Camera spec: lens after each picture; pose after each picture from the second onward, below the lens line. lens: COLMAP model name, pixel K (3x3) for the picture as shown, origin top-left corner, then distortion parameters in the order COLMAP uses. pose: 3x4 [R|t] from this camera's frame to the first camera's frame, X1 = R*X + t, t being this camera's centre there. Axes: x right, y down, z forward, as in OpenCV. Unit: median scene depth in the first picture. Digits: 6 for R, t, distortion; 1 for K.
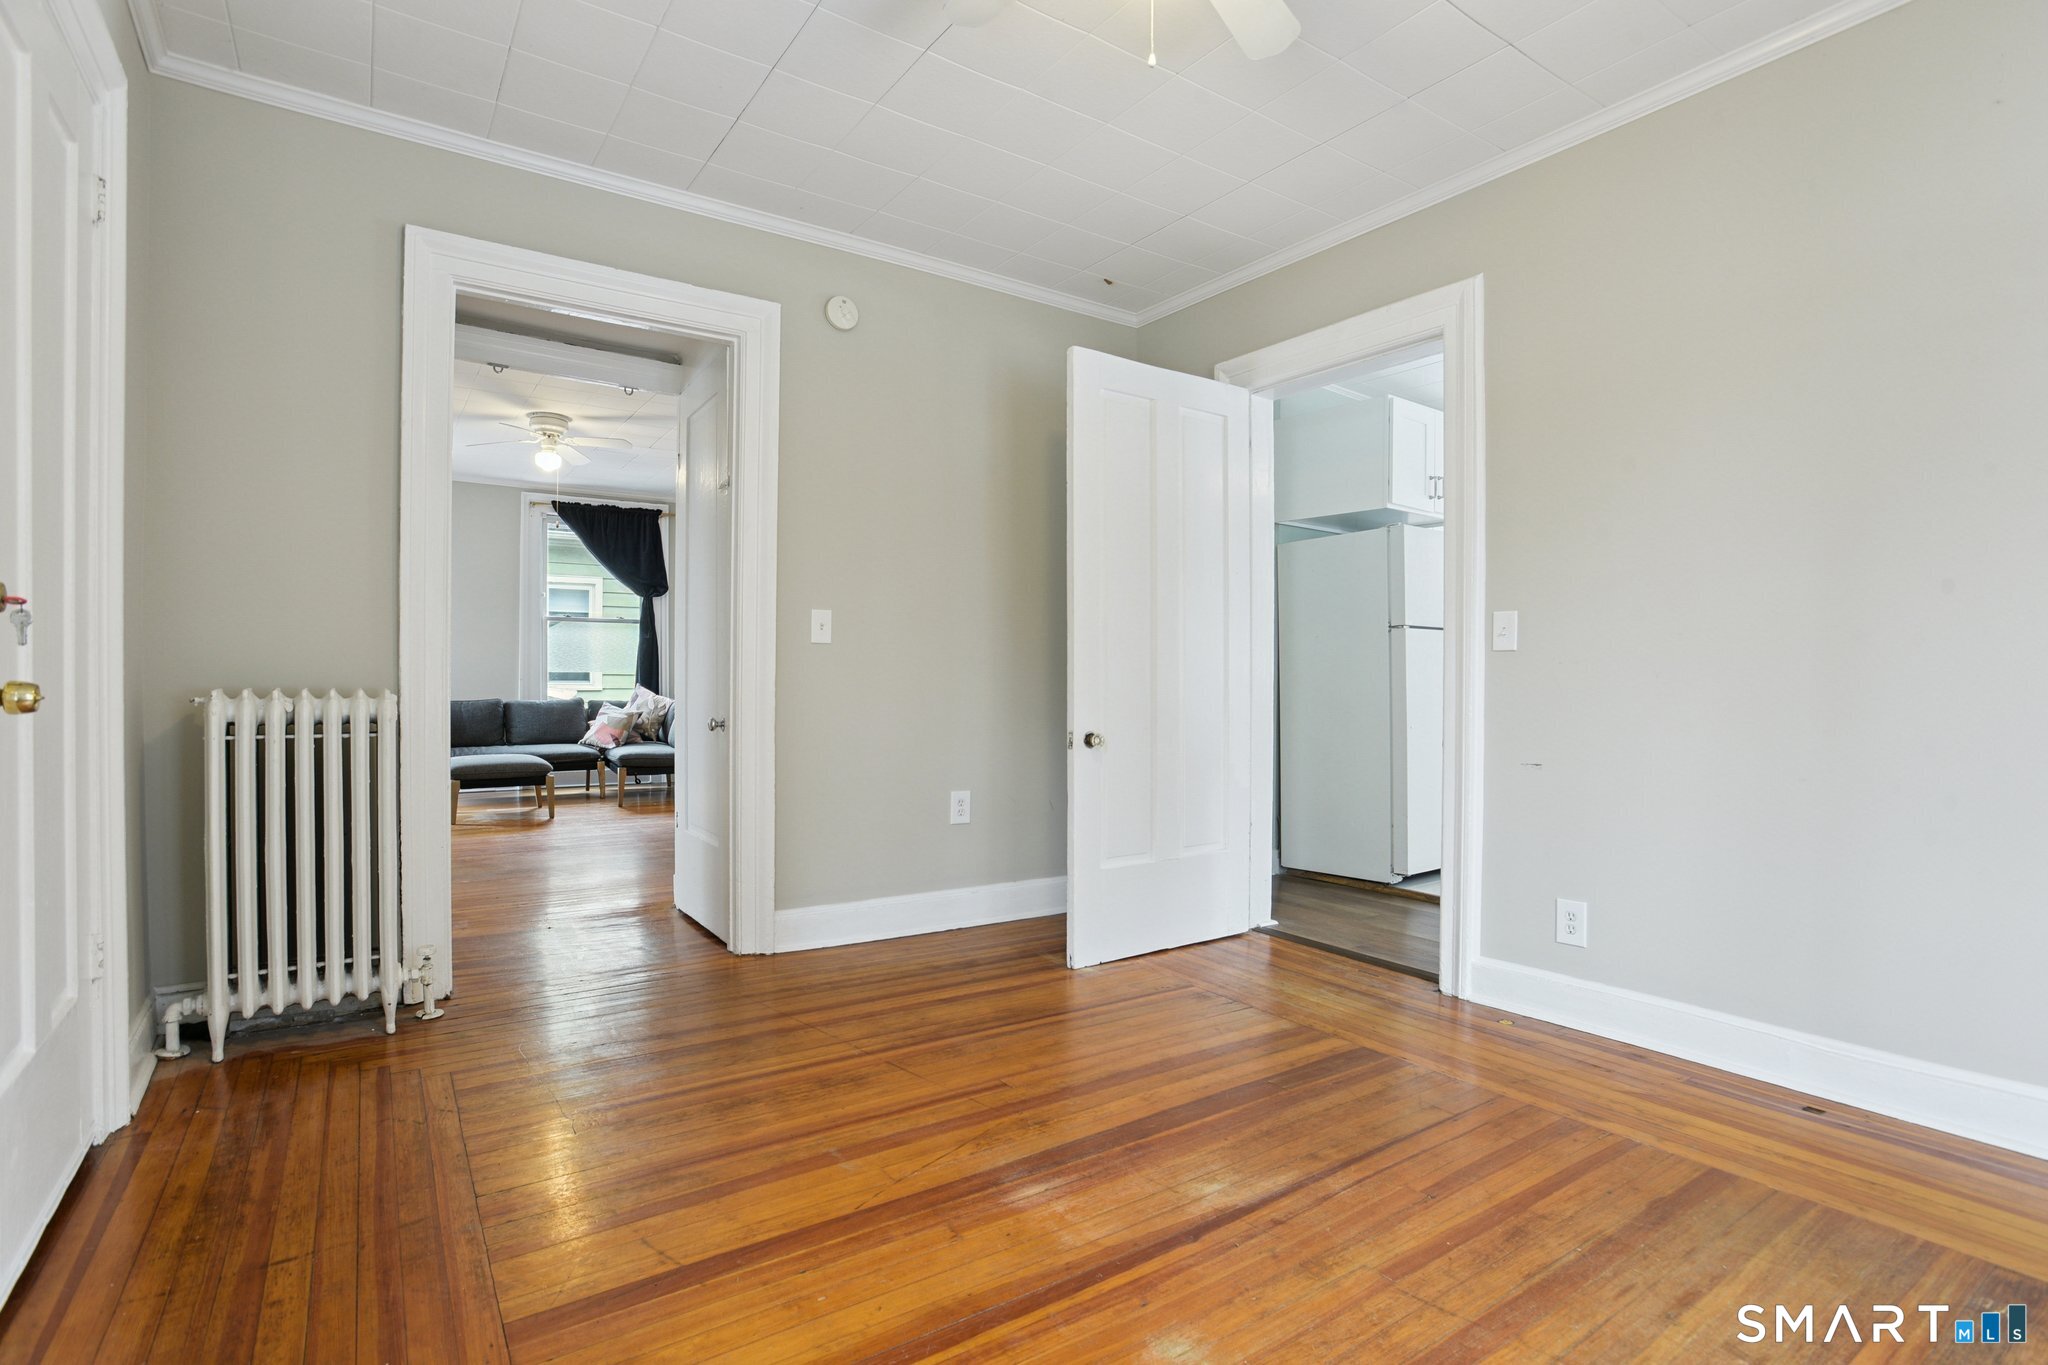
lens RADIAL K [[986.2, 0, 1028.3], [0, 986.2, 686.2], [0, 0, 1]] dist [-0.002312, -0.001017]
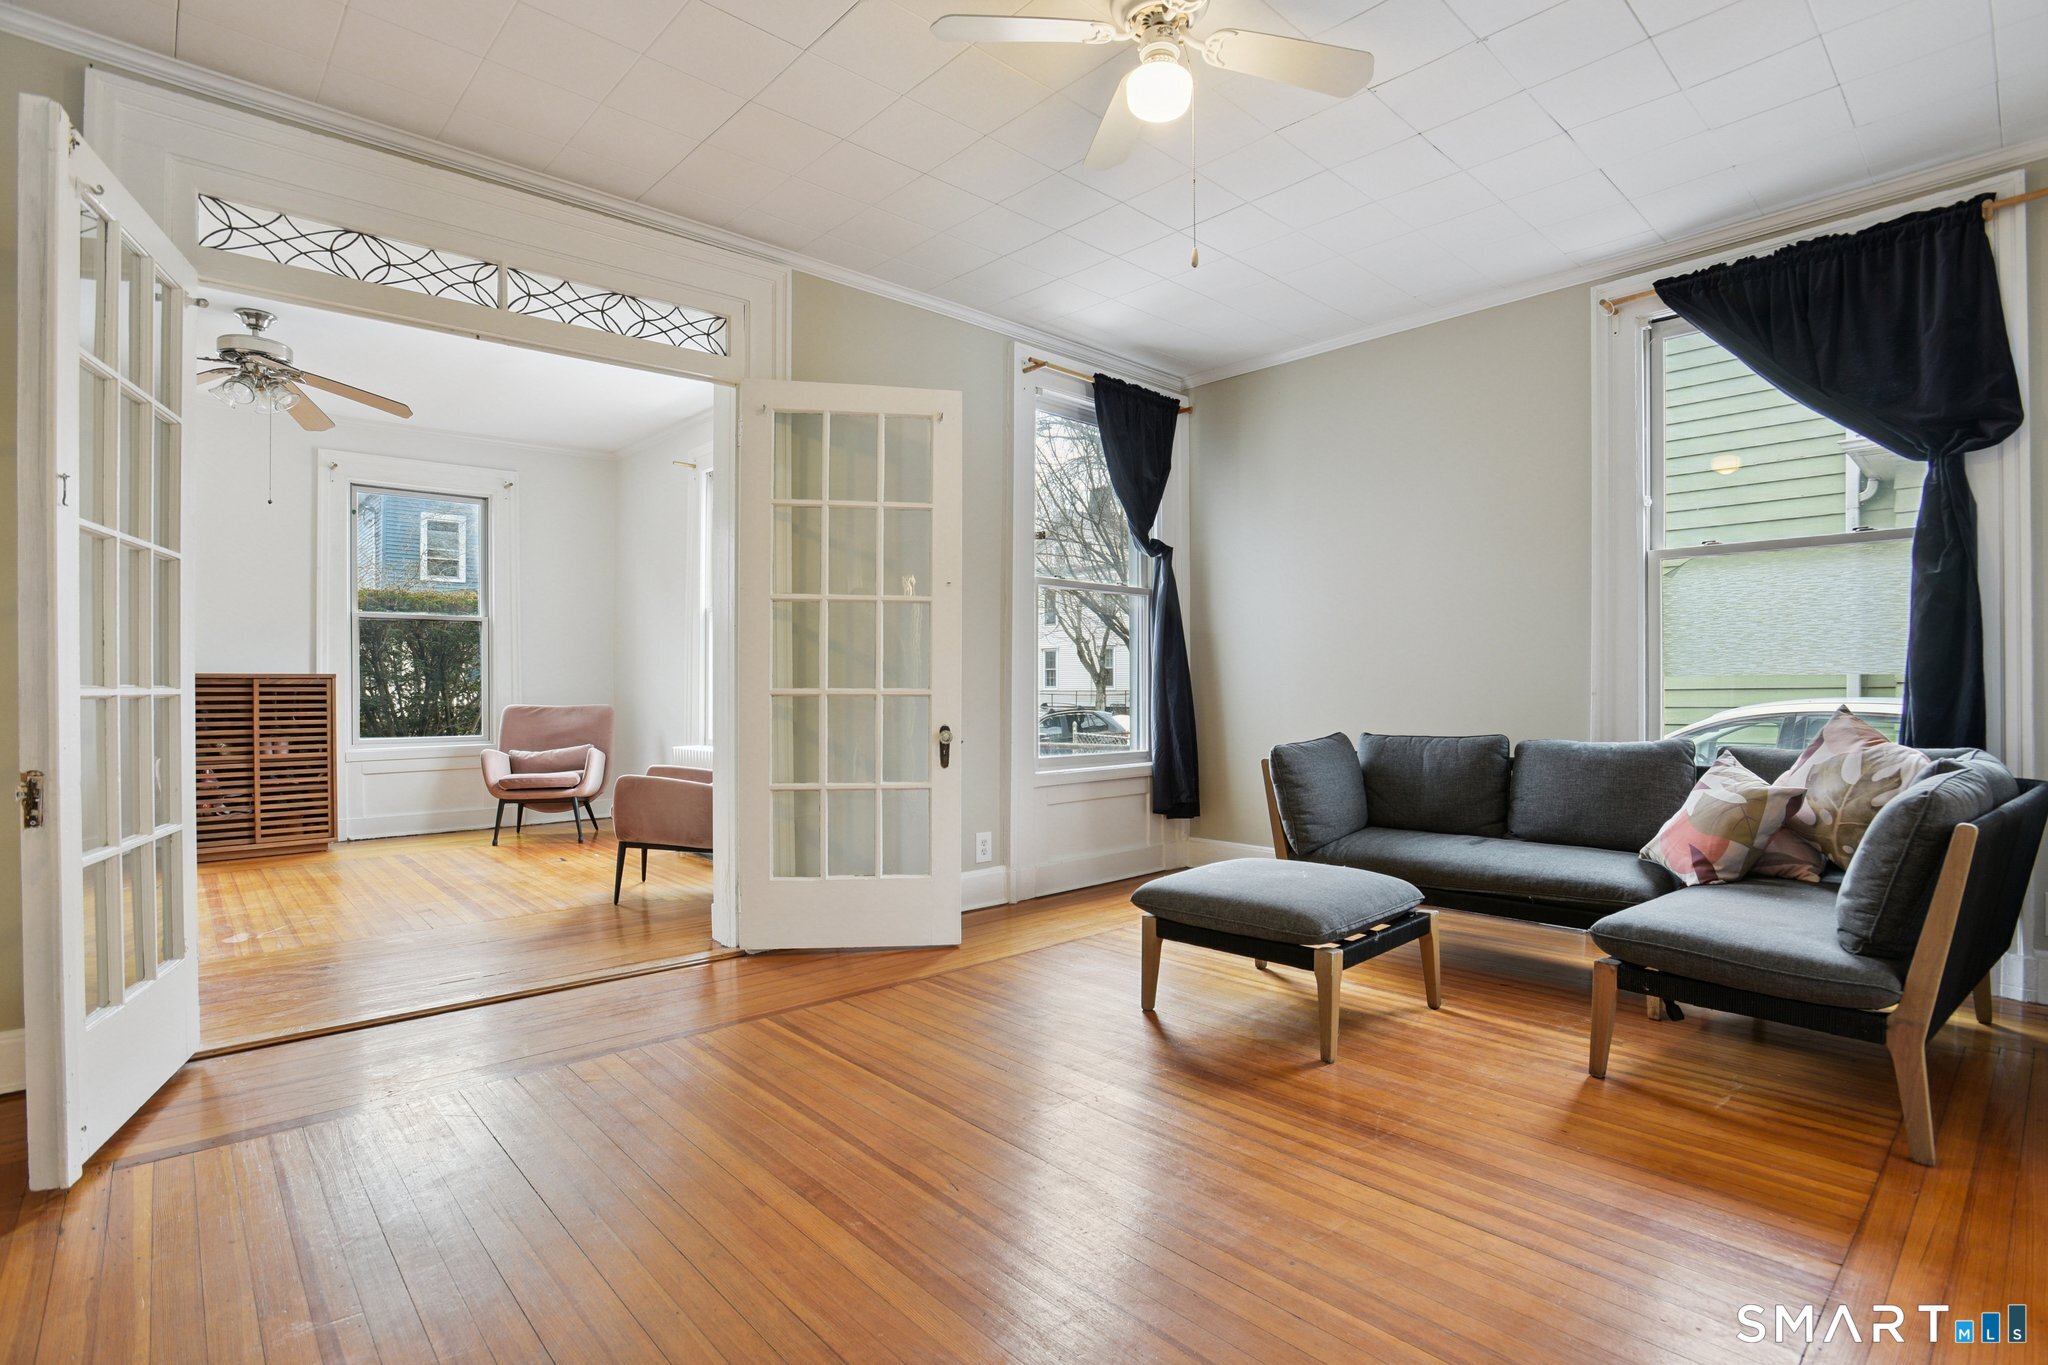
lens RADIAL K [[986.2, 0, 1028.4], [0, 986.2, 688.2], [0, 0, 1]] dist [-0.002312, -0.001017]
pose [[0.147328, -0.004215, -0.989079, -0.093099], [-0.000192, 0.999991, -0.004290, -0.007457], [0.989088, 0.000821, 0.147326, 0.652645]]
